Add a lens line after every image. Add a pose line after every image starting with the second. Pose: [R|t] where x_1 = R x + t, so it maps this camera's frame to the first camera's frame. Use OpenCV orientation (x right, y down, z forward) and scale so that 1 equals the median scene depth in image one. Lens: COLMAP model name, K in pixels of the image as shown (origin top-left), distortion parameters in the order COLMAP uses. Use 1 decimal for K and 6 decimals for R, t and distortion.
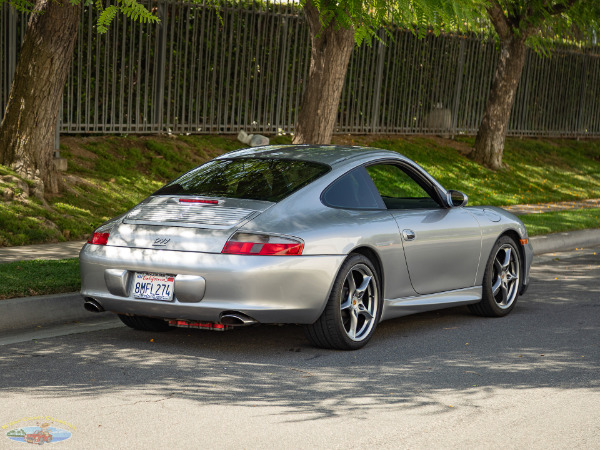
lens RADIAL K [[2263.4, 0, 300.0], [0, 2263.4, 225.0], [0, 0, 1]] dist [0.103110, -1.208001]
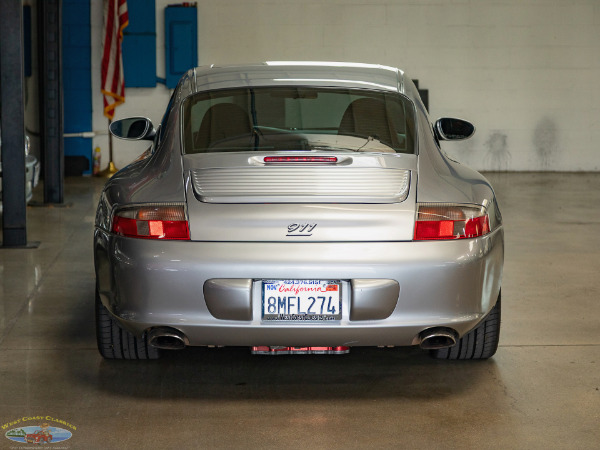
lens RADIAL K [[1866.7, 0, 300.0], [0, 1866.7, 225.0], [0, 0, 1]] dist [-0.006738, 1.331263]
pose [[0.840813, -0.087381, 0.534227, -0.333741], [0.048402, 0.995068, 0.086580, -0.038162], [-0.539158, -0.046940, 0.840895, 0.550857]]
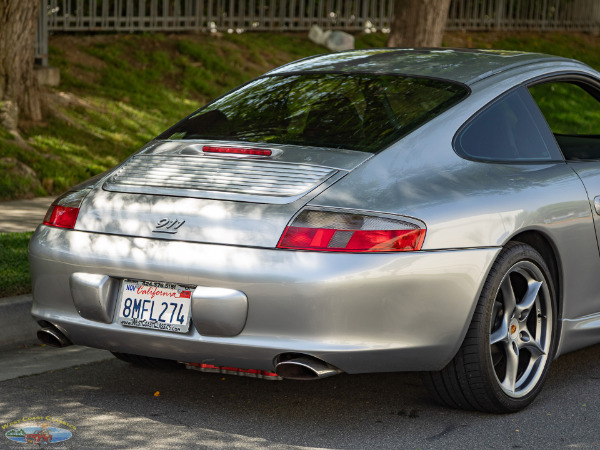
lens RADIAL K [[2263.4, 0, 300.0], [0, 2263.4, 225.0], [0, 0, 1]] dist [0.103110, -1.208001]
pose [[0.999438, -0.001317, -0.033506, -0.010155], [0.002841, 0.998961, 0.045487, -0.017629], [0.033412, -0.045557, 0.998403, 0.435834]]
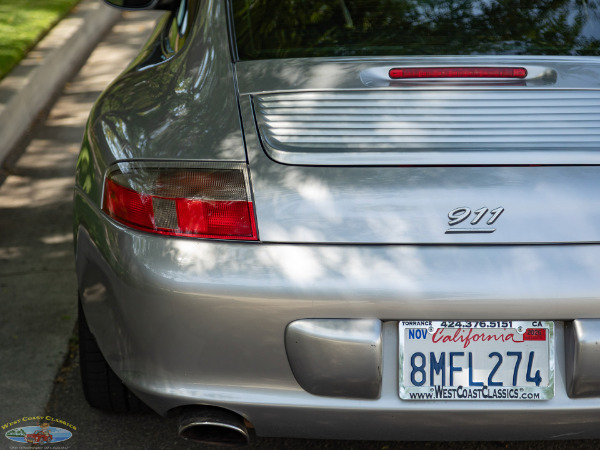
lens RADIAL K [[1866.7, 0, 300.0], [0, 1866.7, 225.0], [0, 0, 1]] dist [-0.006738, 1.331263]
pose [[0.837382, -0.141692, 0.527935, -0.219320], [0.048679, 0.981312, 0.186162, -0.042017], [-0.544447, -0.130190, 0.828631, 0.776797]]
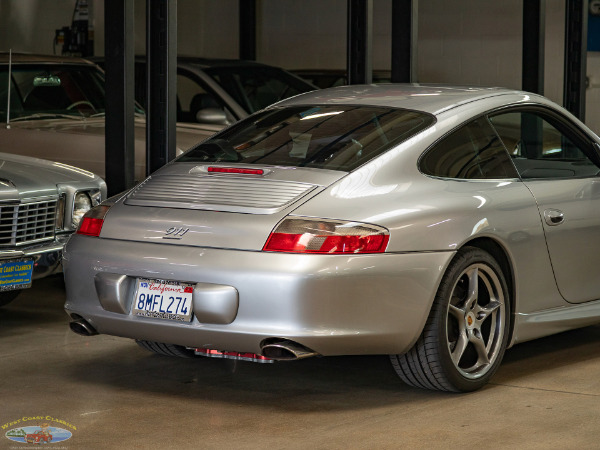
lens RADIAL K [[2263.4, 0, 300.0], [0, 2263.4, 225.0], [0, 0, 1]] dist [0.103110, -1.208001]
pose [[0.996002, -0.004982, -0.089188, 0.034221], [0.007597, 0.999550, 0.029007, -0.013725], [0.089003, -0.029569, 0.995592, 0.331536]]
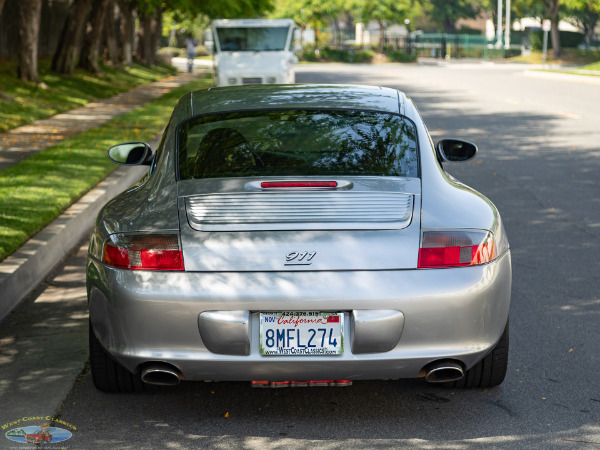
lens RADIAL K [[1747.7, 0, 300.0], [0, 1747.7, 225.0], [0, 0, 1]] dist [0.040881, 1.606462]
pose [[0.842670, -0.090354, 0.530795, -0.301827], [0.058279, 0.995334, 0.076907, -0.036406], [-0.535267, -0.033873, 0.844003, 0.595908]]
